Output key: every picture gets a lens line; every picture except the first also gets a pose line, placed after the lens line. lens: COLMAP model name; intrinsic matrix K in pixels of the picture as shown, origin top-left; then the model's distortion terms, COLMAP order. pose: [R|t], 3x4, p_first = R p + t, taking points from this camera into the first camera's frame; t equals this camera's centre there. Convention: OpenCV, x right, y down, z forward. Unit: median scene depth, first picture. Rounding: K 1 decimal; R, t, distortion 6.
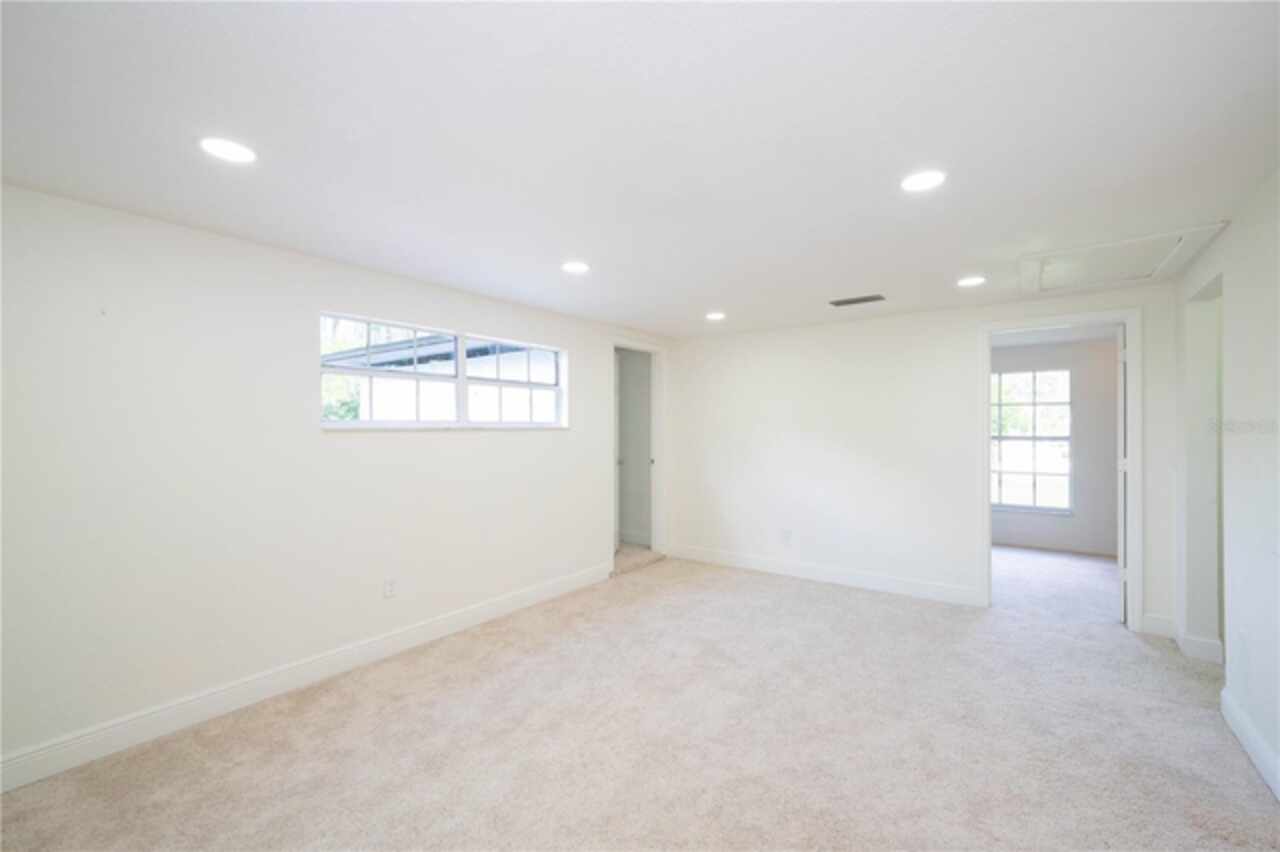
lens RADIAL K [[541.7, 0, 640.0], [0, 541.7, 426.0], [0, 0, 1]] dist [0.000479, -0.000007]
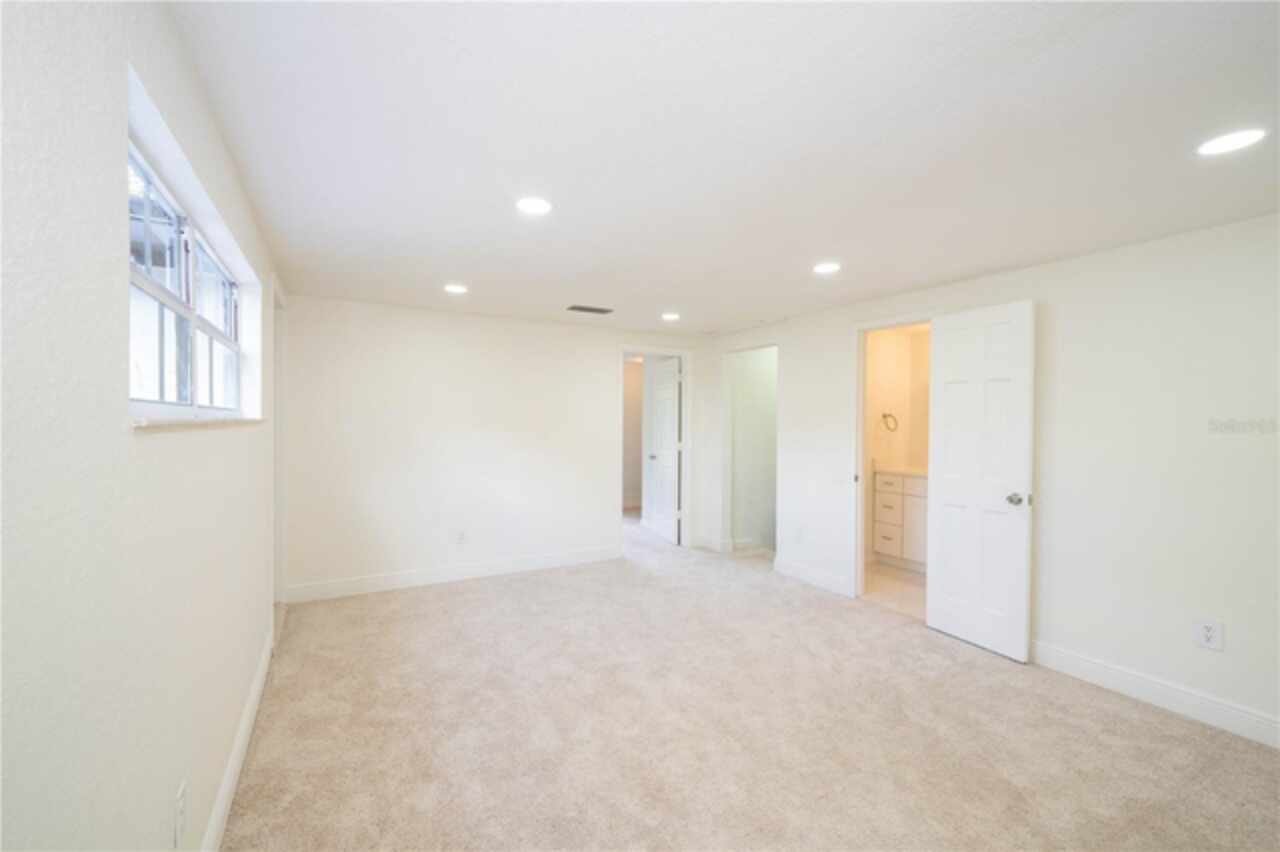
lens RADIAL K [[541.7, 0, 640.0], [0, 541.7, 426.0], [0, 0, 1]] dist [0.000479, -0.000007]
pose [[0.410829, -0.006392, 0.911690, -0.603261], [-0.005021, 0.999944, 0.009274, 0.000670], [-0.911699, -0.008387, 0.410774, 0.453039]]
